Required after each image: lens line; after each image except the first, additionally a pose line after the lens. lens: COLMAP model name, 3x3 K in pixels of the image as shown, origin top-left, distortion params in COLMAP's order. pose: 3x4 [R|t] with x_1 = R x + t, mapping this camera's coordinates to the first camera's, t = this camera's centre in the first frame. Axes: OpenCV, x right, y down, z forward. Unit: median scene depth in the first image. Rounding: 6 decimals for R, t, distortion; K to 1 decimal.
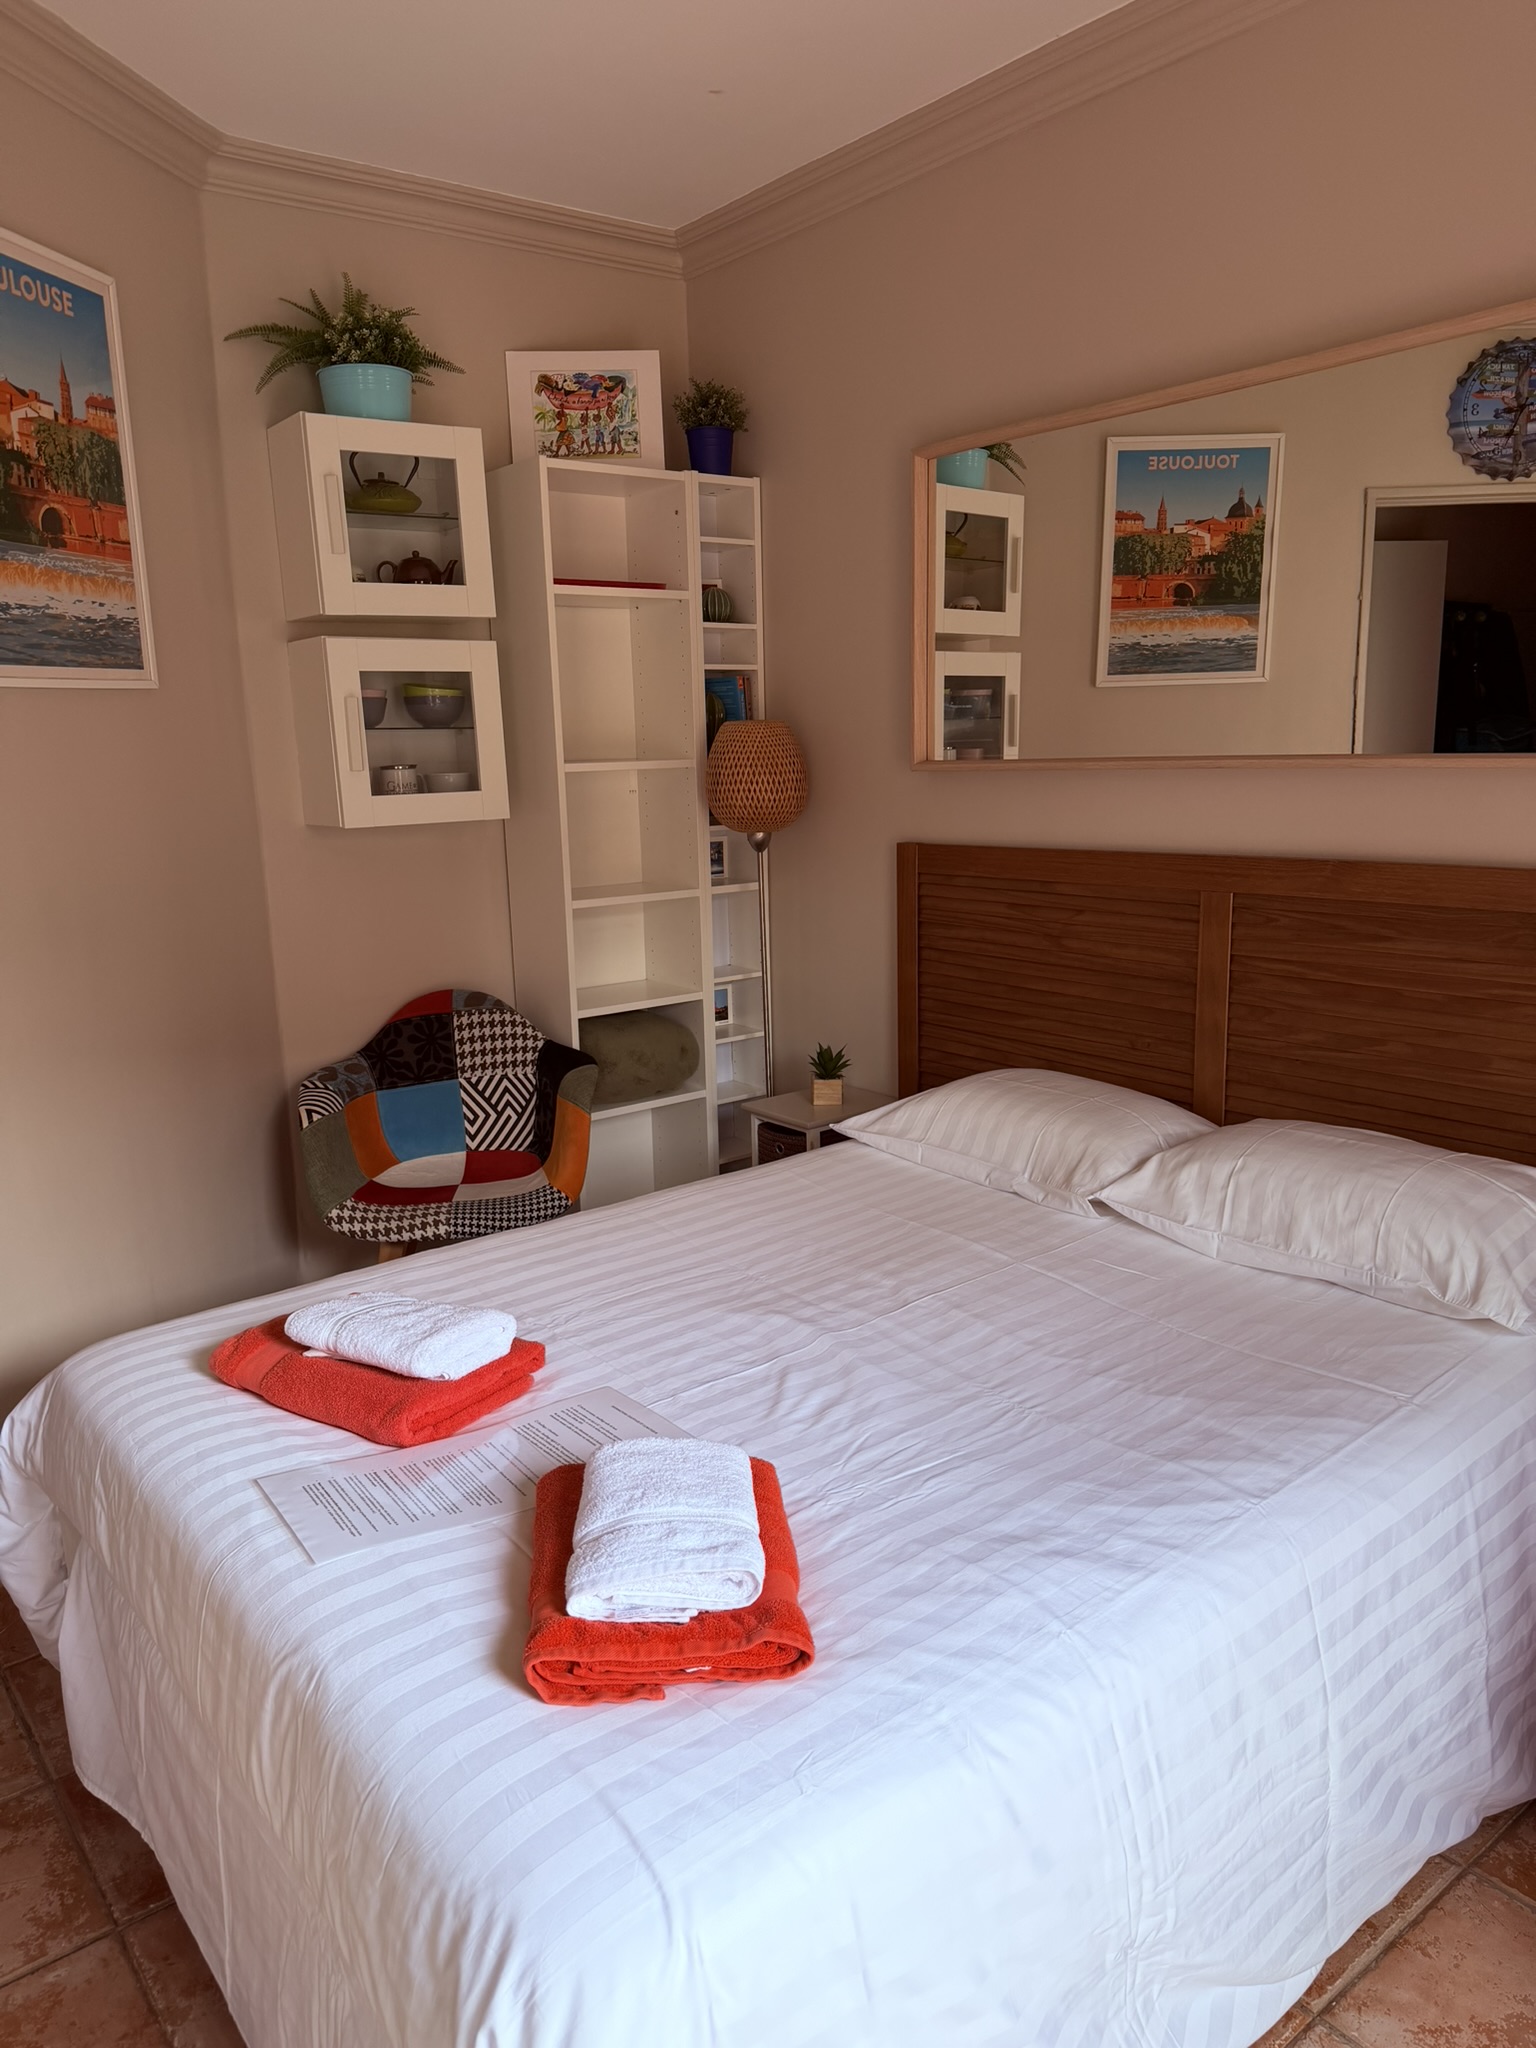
lens RADIAL K [[1438.4, 0, 770.3], [0, 1438.4, 1017.3], [0, 0, 1]] dist [0.033463, -0.043929]
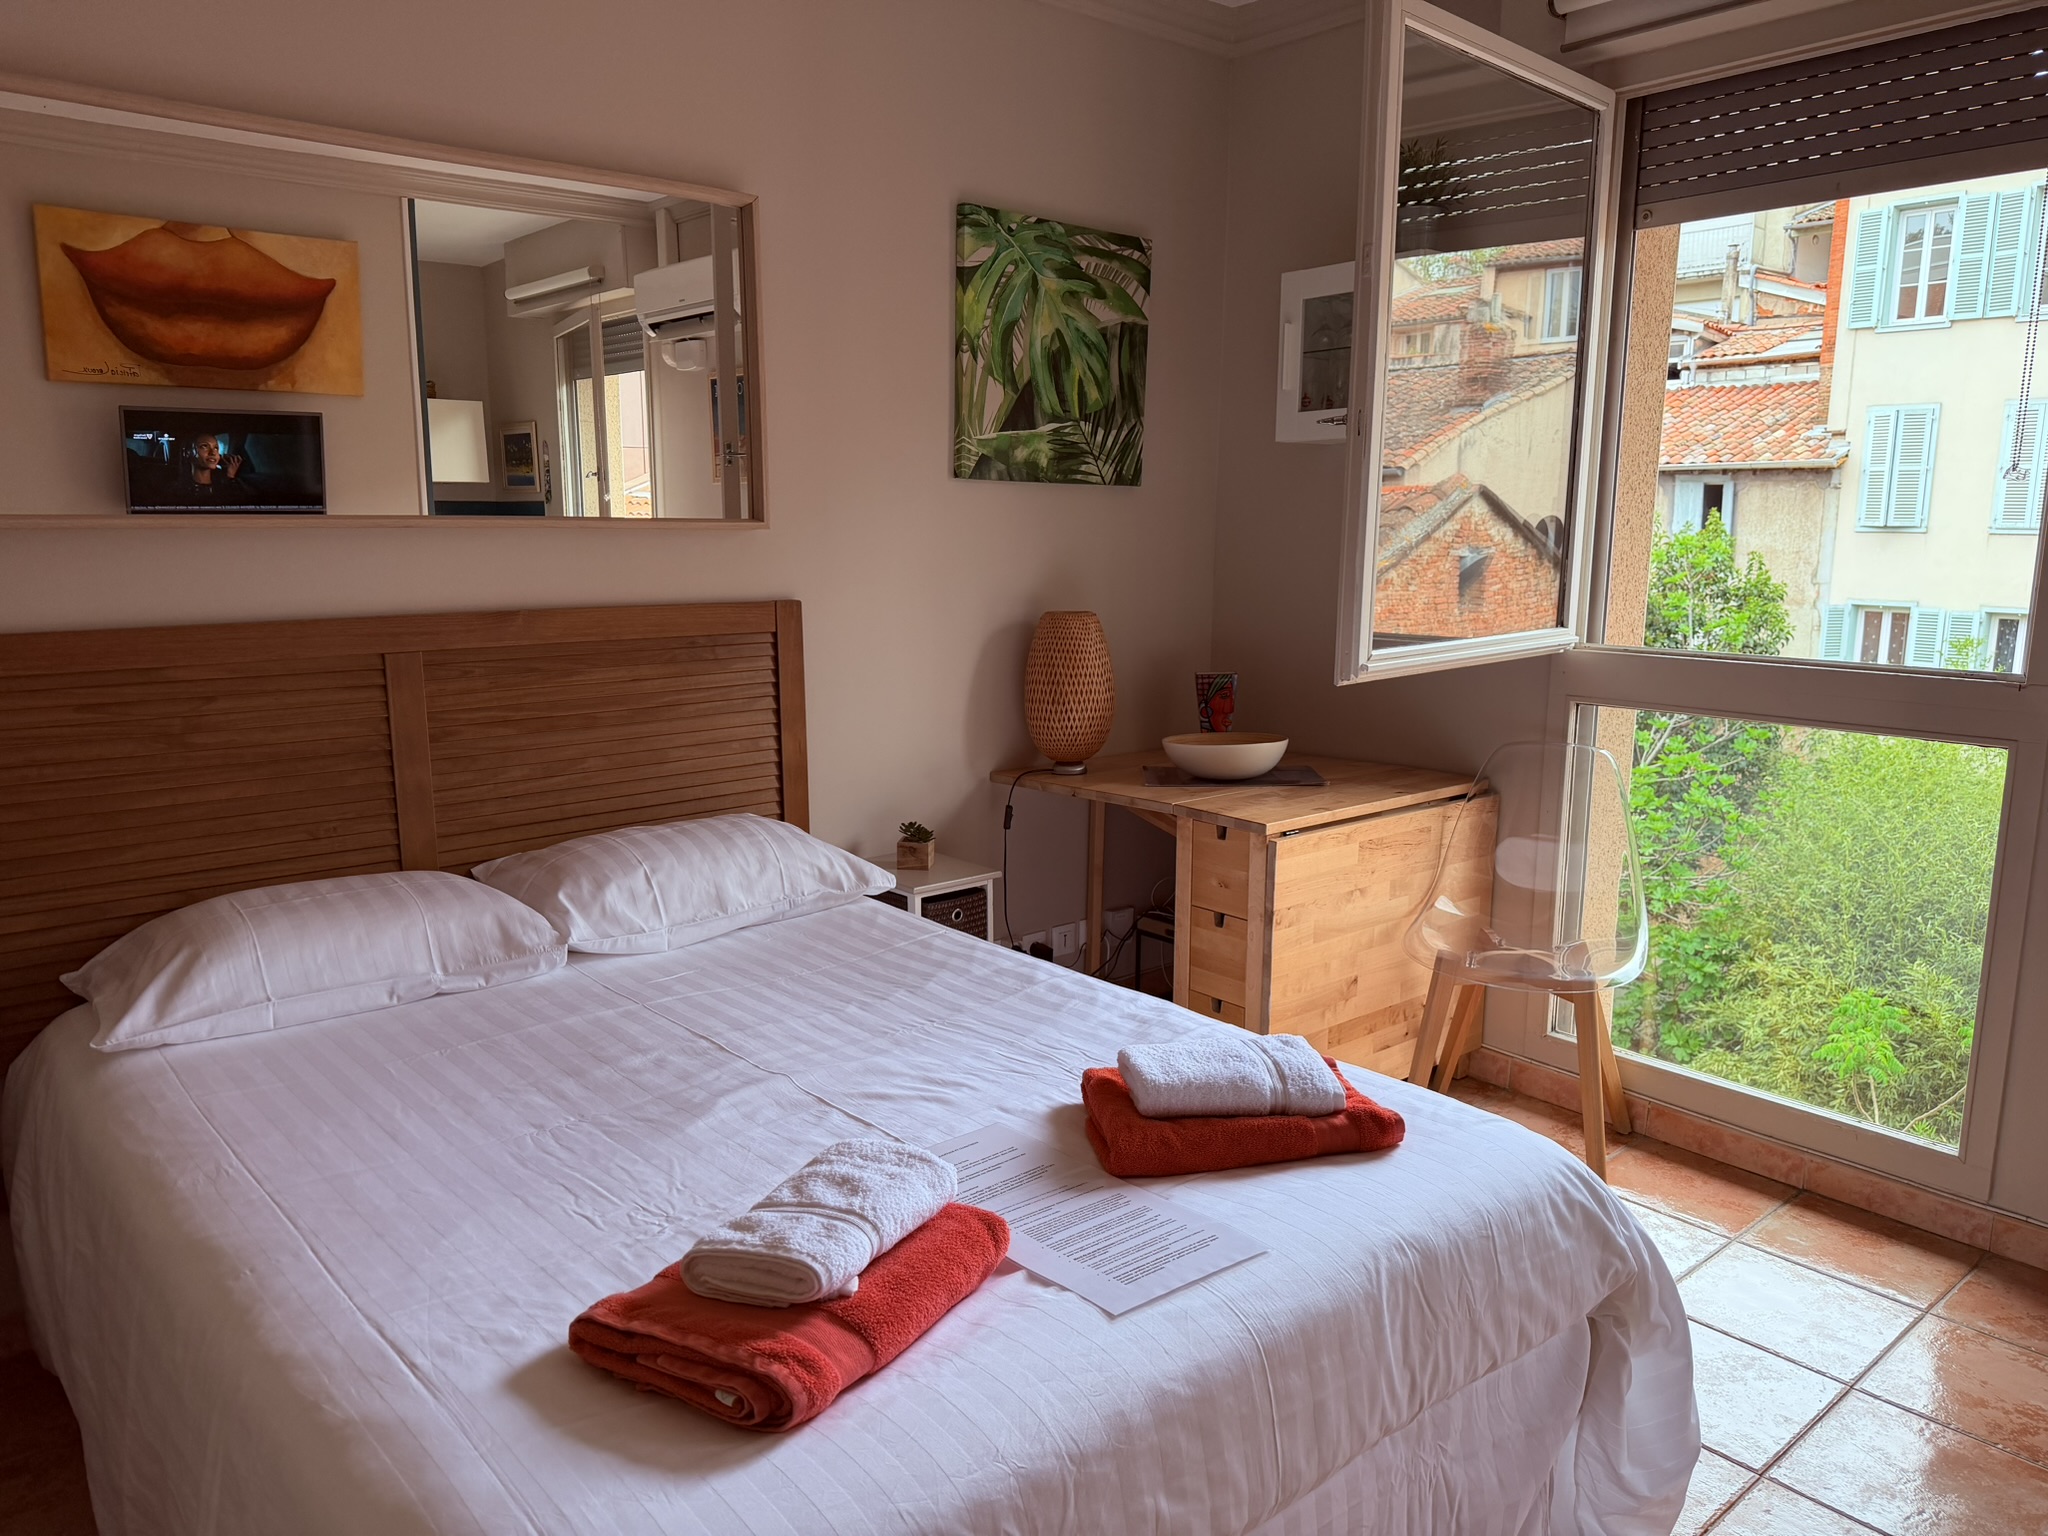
lens RADIAL K [[1438.4, 0, 1024.7], [0, 1438.4, 775.3], [0, 0, 1]] dist [0.033463, -0.043929]
pose [[-0.051983, -0.151866, 0.987033, -0.795022], [0.183709, 0.970048, 0.158928, -0.095651], [-0.981605, 0.189589, -0.022527, 0.703298]]
